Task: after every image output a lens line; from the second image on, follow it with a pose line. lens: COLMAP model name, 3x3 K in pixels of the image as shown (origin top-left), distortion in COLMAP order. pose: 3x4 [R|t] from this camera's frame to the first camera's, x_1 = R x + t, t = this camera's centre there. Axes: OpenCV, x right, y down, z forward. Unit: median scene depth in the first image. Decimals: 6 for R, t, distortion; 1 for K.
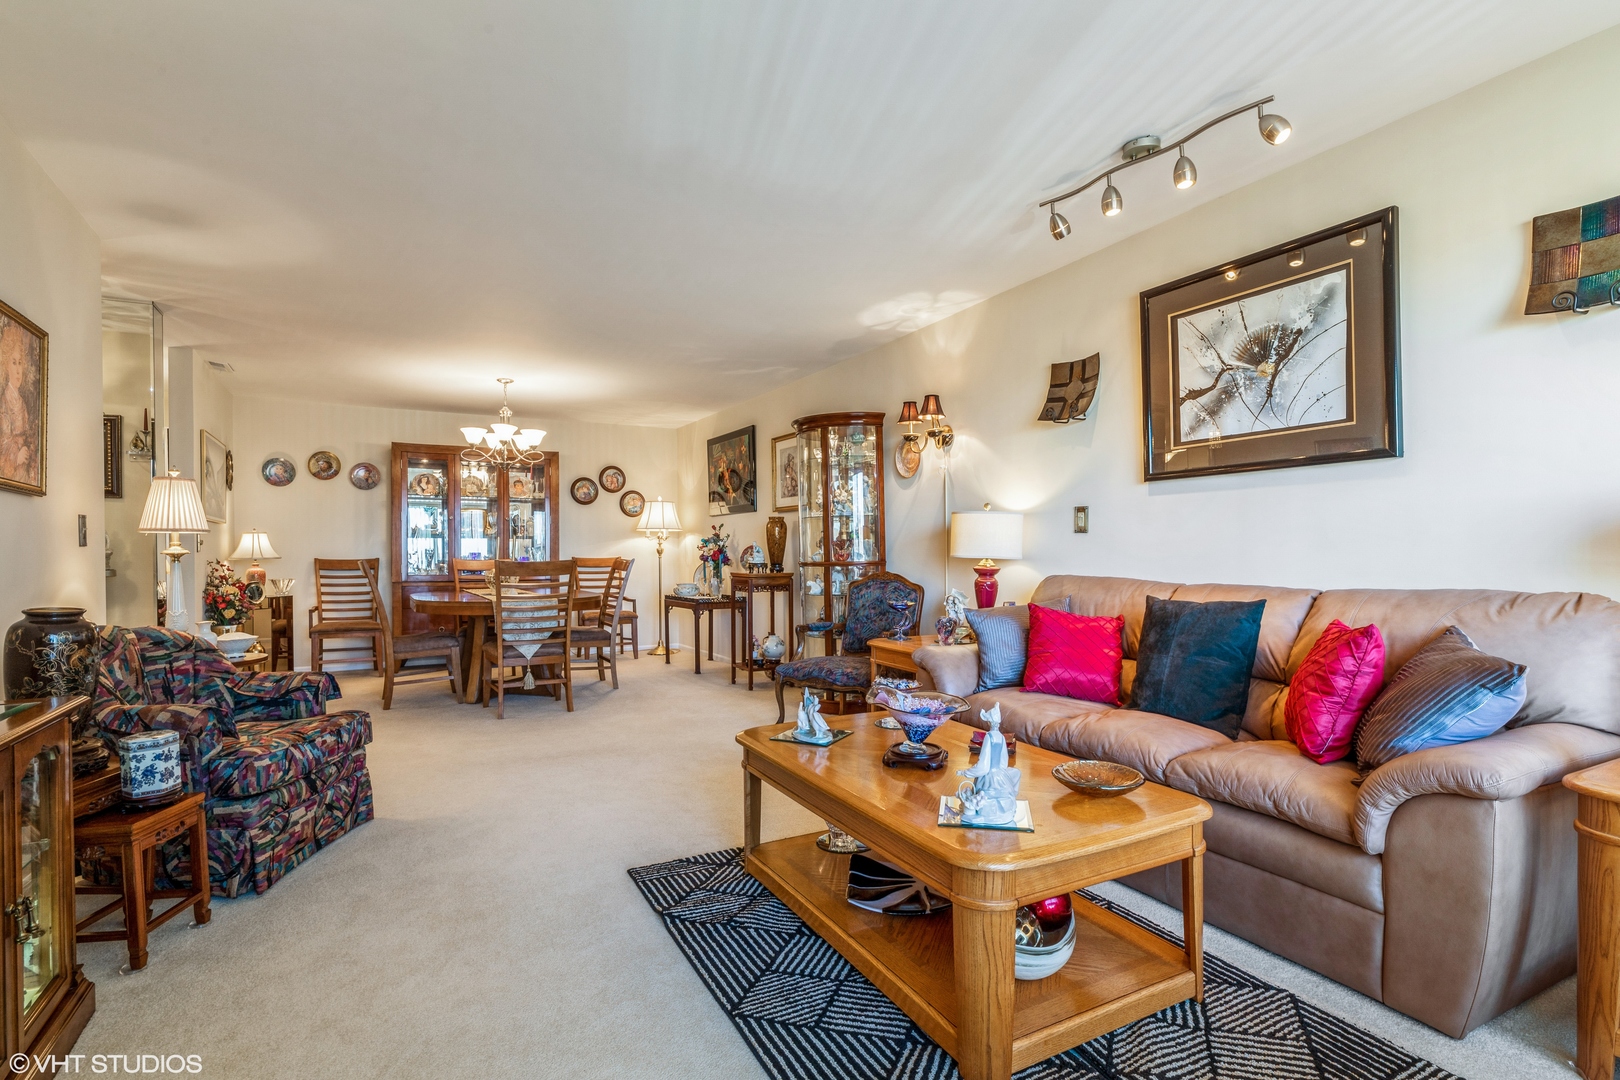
lens RADIAL K [[791.2, 0, 807.7], [0, 791.2, 549.1], [0, 0, 1]] dist [-0.002244, 0.000143]
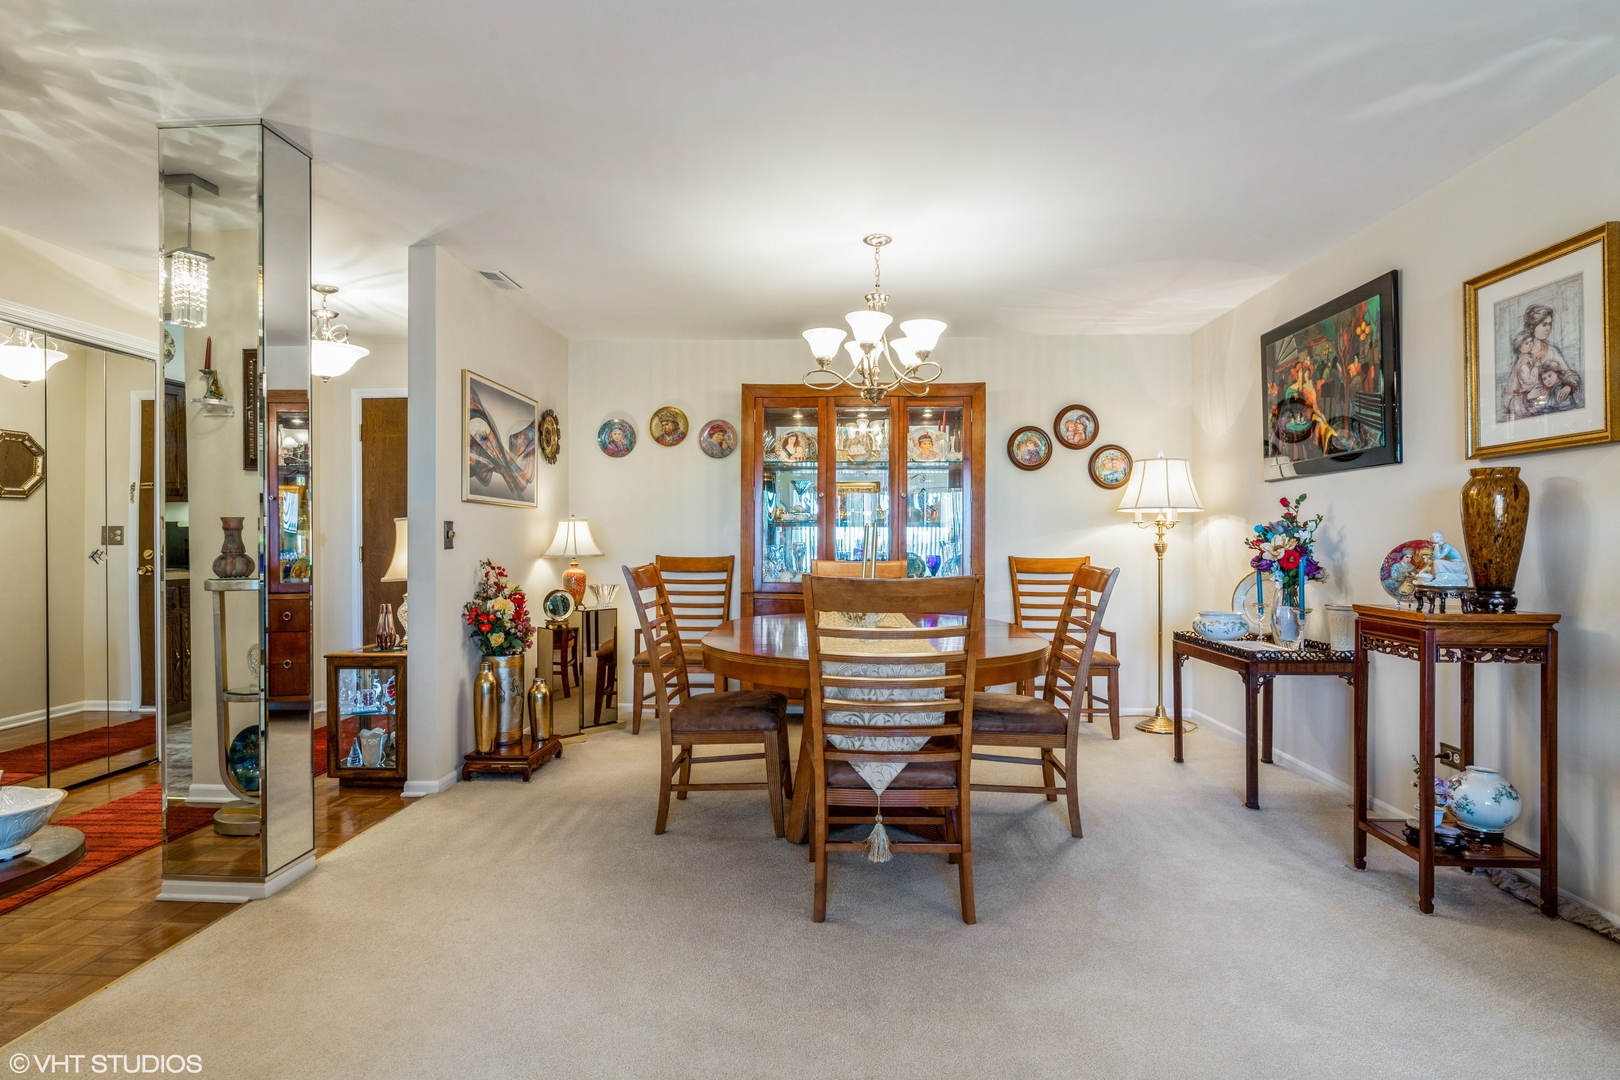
lens RADIAL K [[891.0, 0, 805.0], [0, 891.0, 547.3], [0, 0, 1]] dist [0.001112, -0.000050]
pose [[0.856877, 0.007363, -0.515468, -0.089687], [-0.002481, 0.999945, 0.010159, -0.004518], [0.515515, -0.007426, 0.856849, 0.379956]]
